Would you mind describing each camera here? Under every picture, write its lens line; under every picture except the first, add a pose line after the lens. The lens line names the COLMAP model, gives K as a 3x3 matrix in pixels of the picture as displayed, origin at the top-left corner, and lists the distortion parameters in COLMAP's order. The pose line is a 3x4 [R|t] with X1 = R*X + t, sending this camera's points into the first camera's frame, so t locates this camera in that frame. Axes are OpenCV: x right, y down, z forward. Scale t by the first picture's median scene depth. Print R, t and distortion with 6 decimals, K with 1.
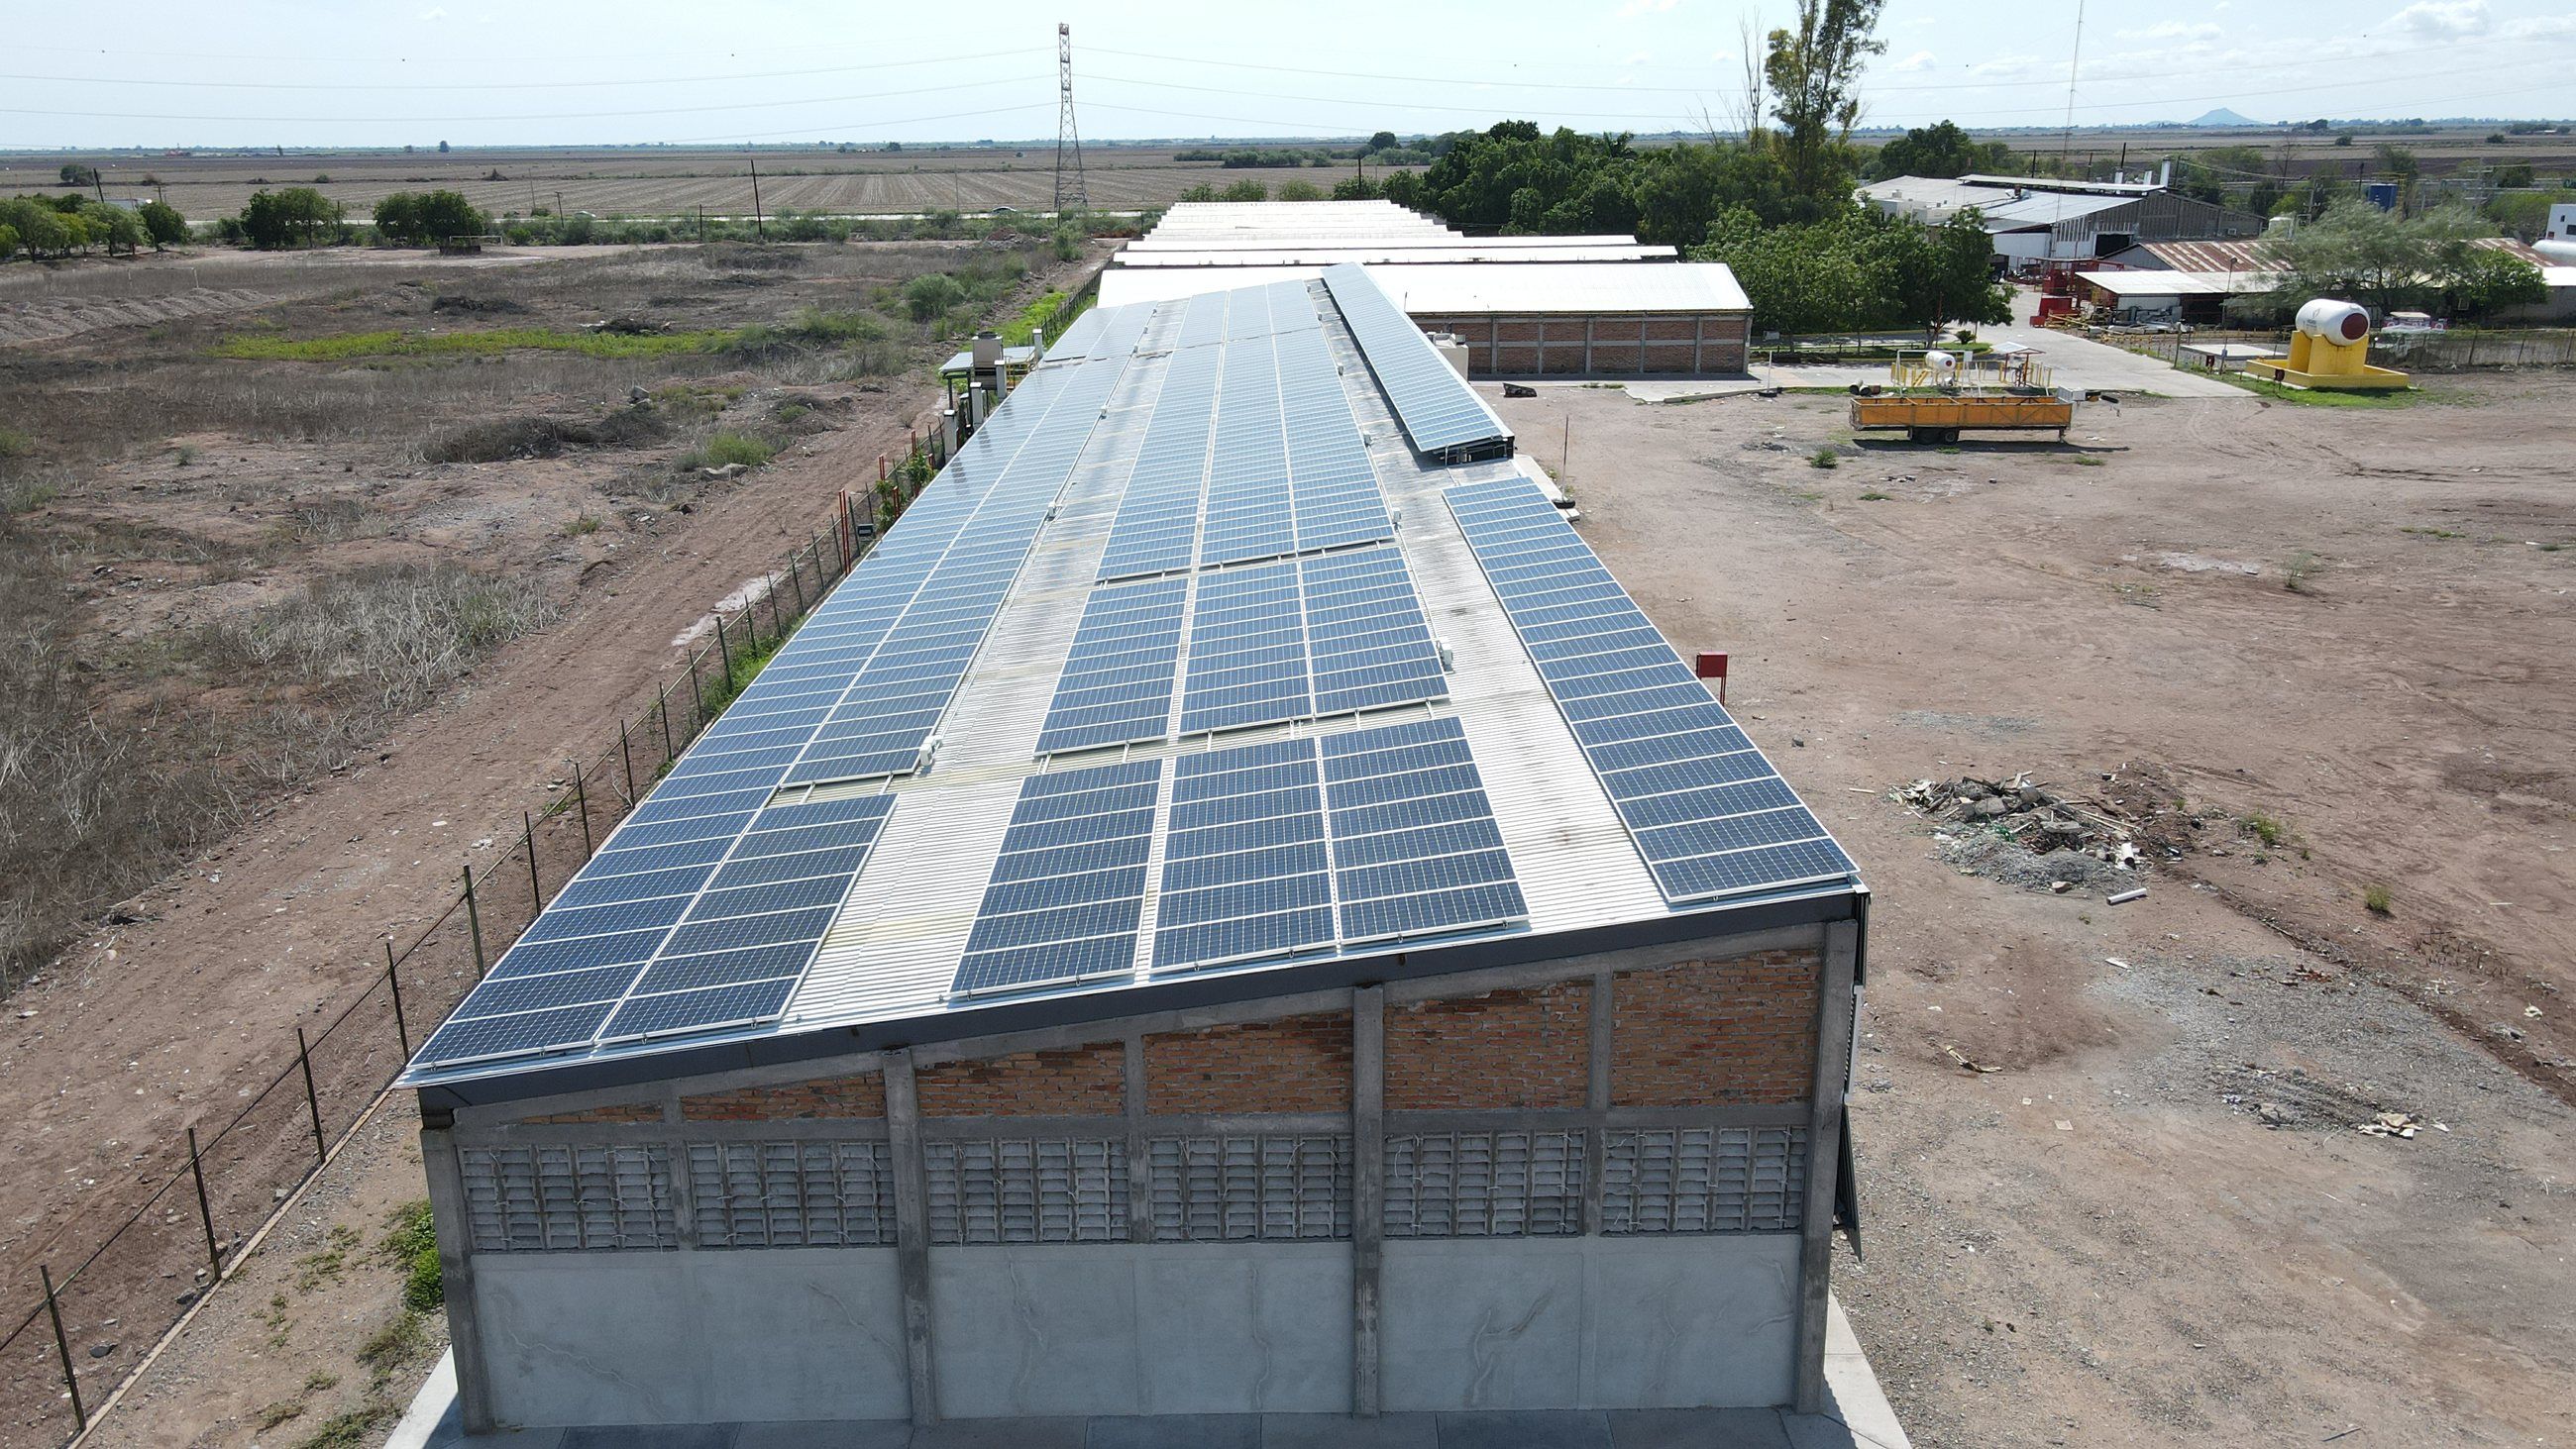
lens RADIAL K [[1926.3, 0, 1271.9], [0, 1926.3, 727.4], [0, 0, 1]] dist [0.011555, 0.012741]
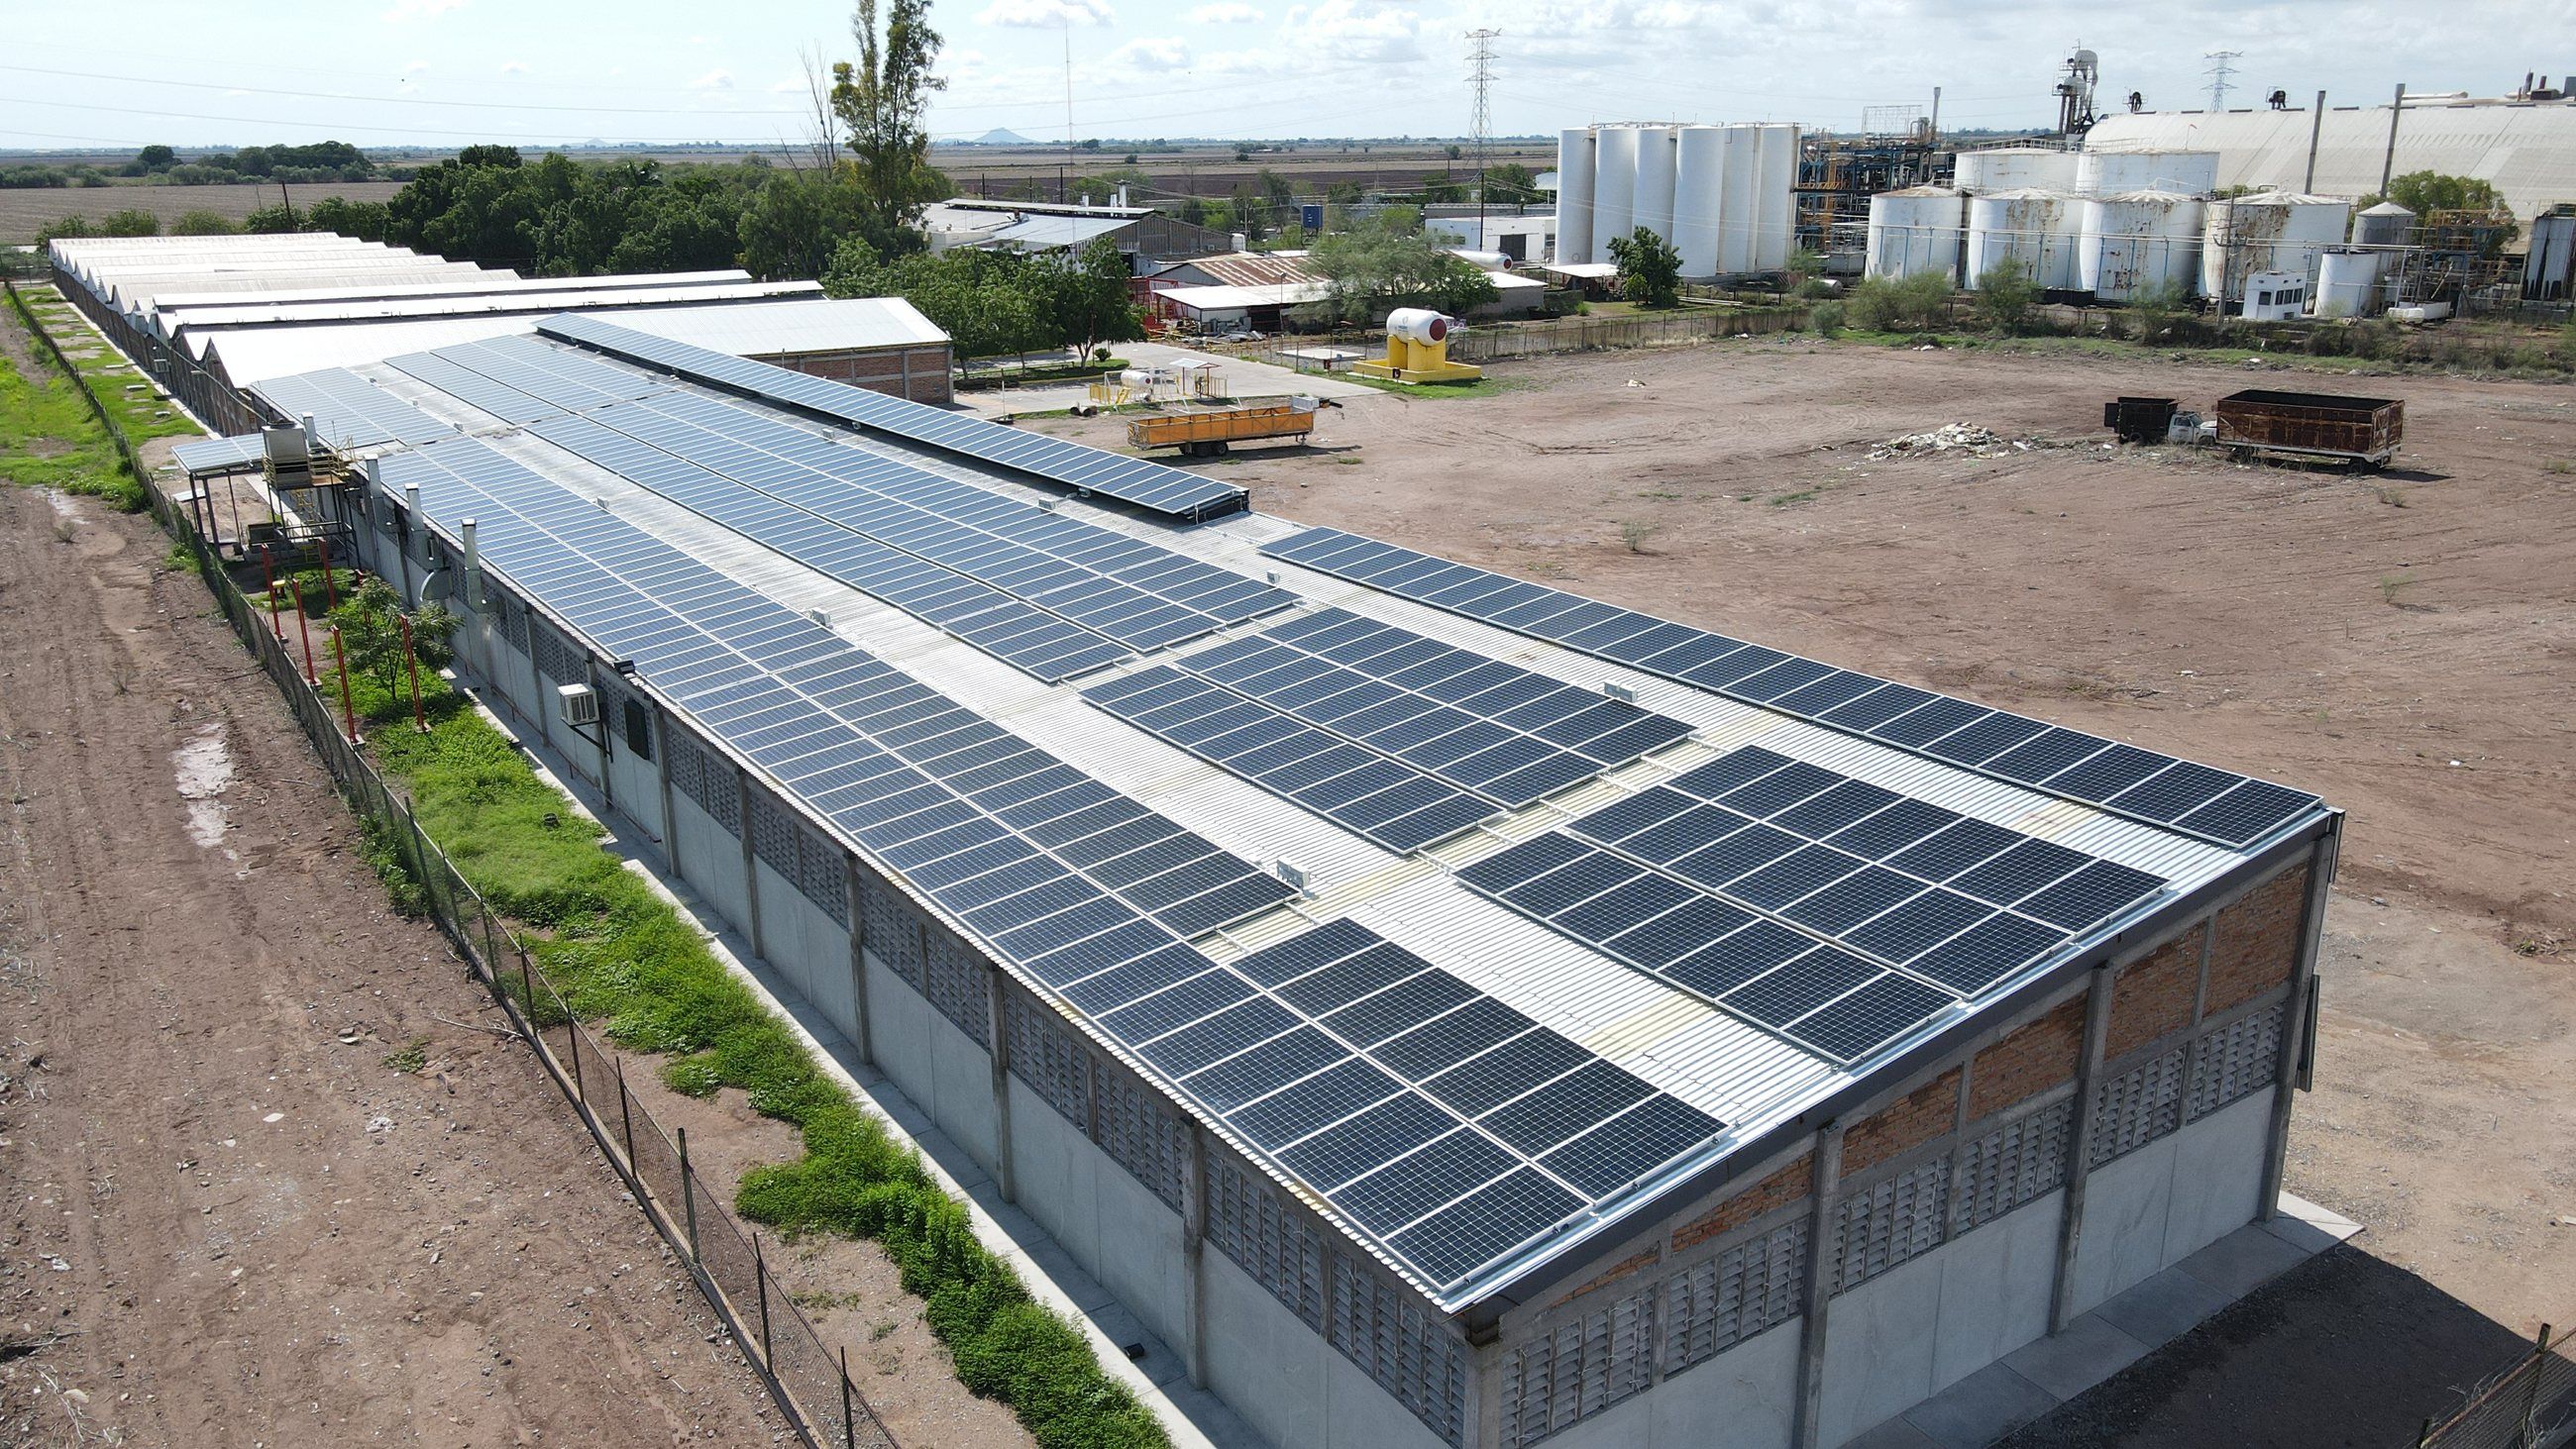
lens RADIAL K [[1926.3, 0, 1269.6], [0, 1926.3, 726.7], [0, 0, 1]] dist [0.011555, 0.012741]
pose [[0.831363, -0.160980, 0.531903, -0.159665], [0.164247, 0.985544, 0.041556, -0.023547], [-0.530903, 0.052816, 0.845785, 0.041049]]
